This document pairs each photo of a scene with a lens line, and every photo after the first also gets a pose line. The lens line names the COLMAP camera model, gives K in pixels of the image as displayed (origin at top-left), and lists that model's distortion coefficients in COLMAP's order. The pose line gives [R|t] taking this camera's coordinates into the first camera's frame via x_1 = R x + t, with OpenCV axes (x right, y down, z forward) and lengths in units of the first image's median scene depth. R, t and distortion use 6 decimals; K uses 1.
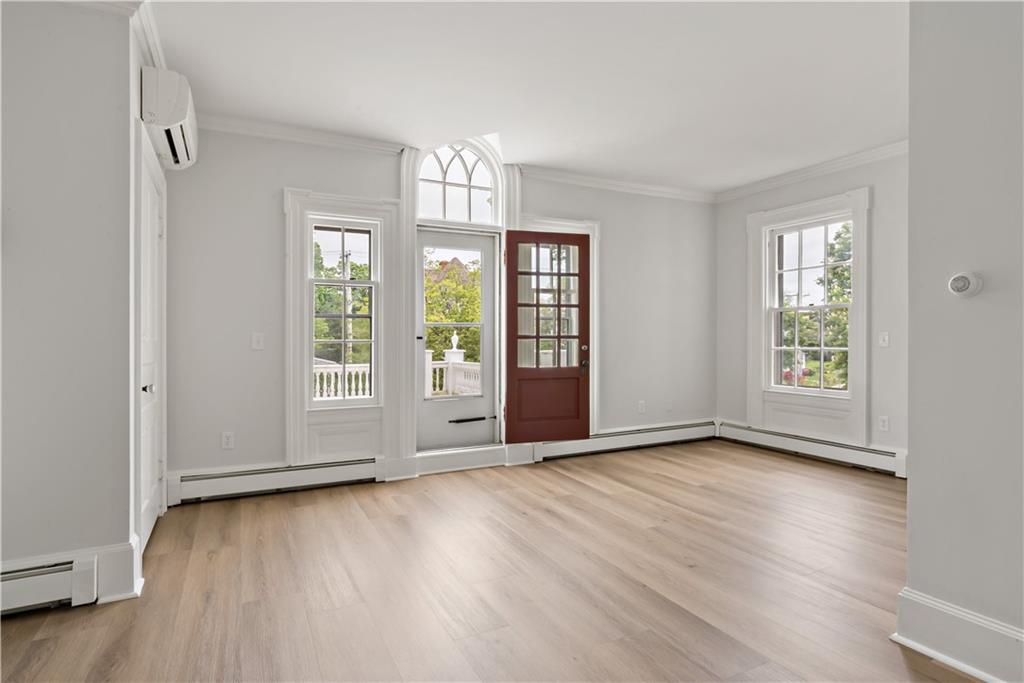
lens RADIAL K [[569.4, 0, 504.9], [0, 569.4, 356.5], [0, 0, 1]] dist [0.017318, -0.000043]
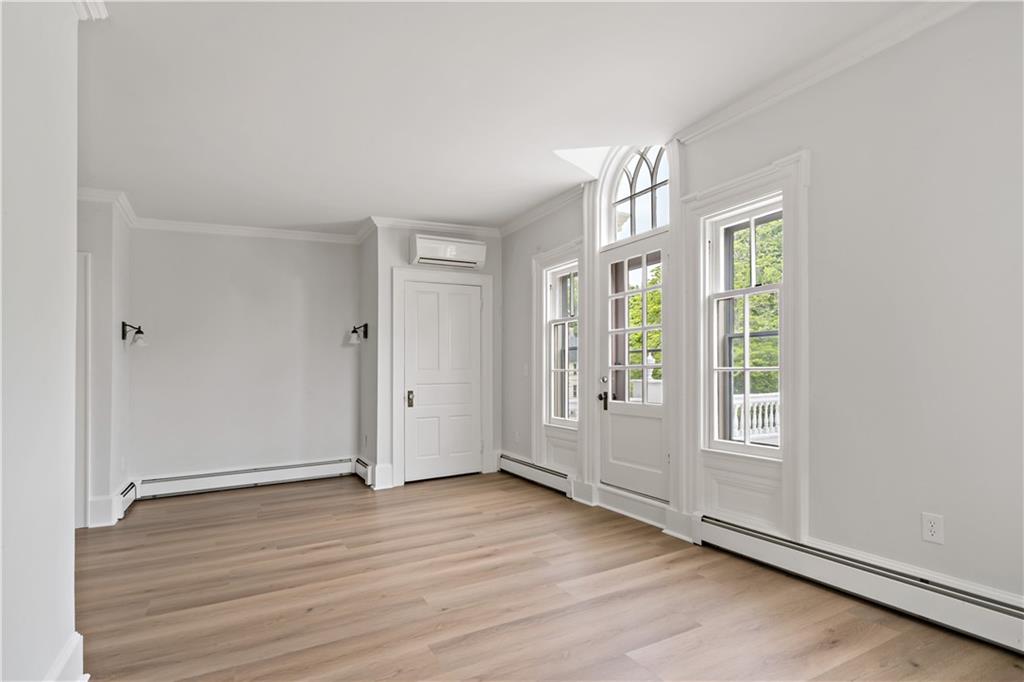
lens RADIAL K [[530.8, 0, 502.1], [0, 530.8, 365.8], [0, 0, 1]] dist [0.002338, 0.000696]
pose [[-0.004999, 0.003012, -0.999983, 0.735011], [-0.005120, 0.999982, 0.003037, -0.035282], [0.999974, 0.005136, -0.004983, 0.789369]]
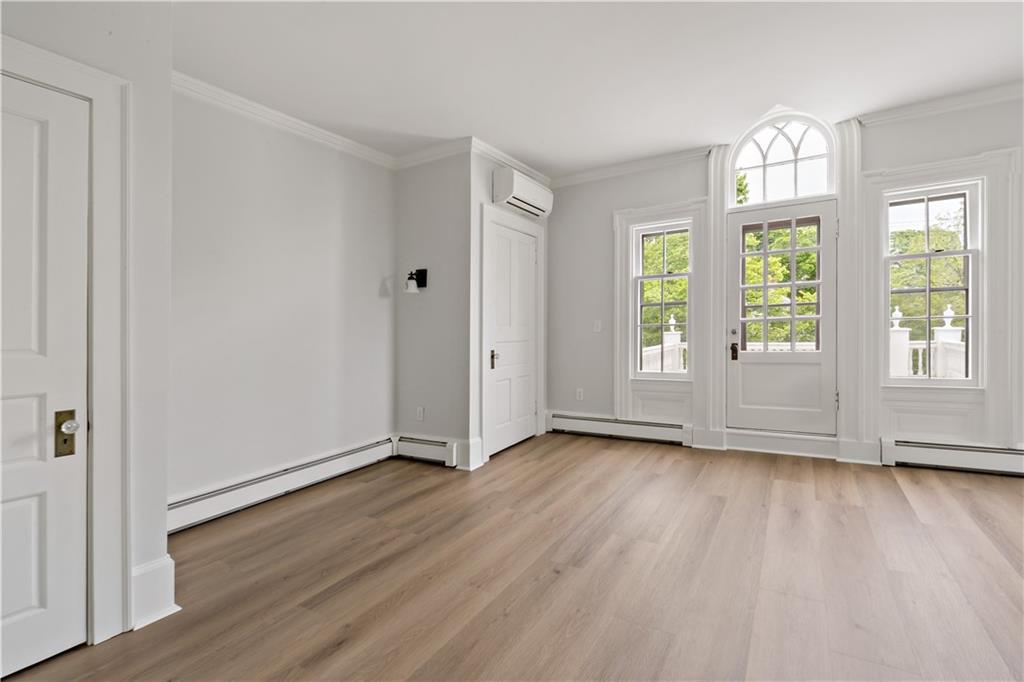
lens RADIAL K [[463.8, 0, 506.8], [0, 463.8, 338.8], [0, 0, 1]] dist [-0.013214, 0.001265]
pose [[0.517023, 0.008837, -0.855926, 0.354679], [0.001554, 0.999935, 0.011263, -0.008404], [0.855970, -0.007153, 0.516976, 0.184404]]
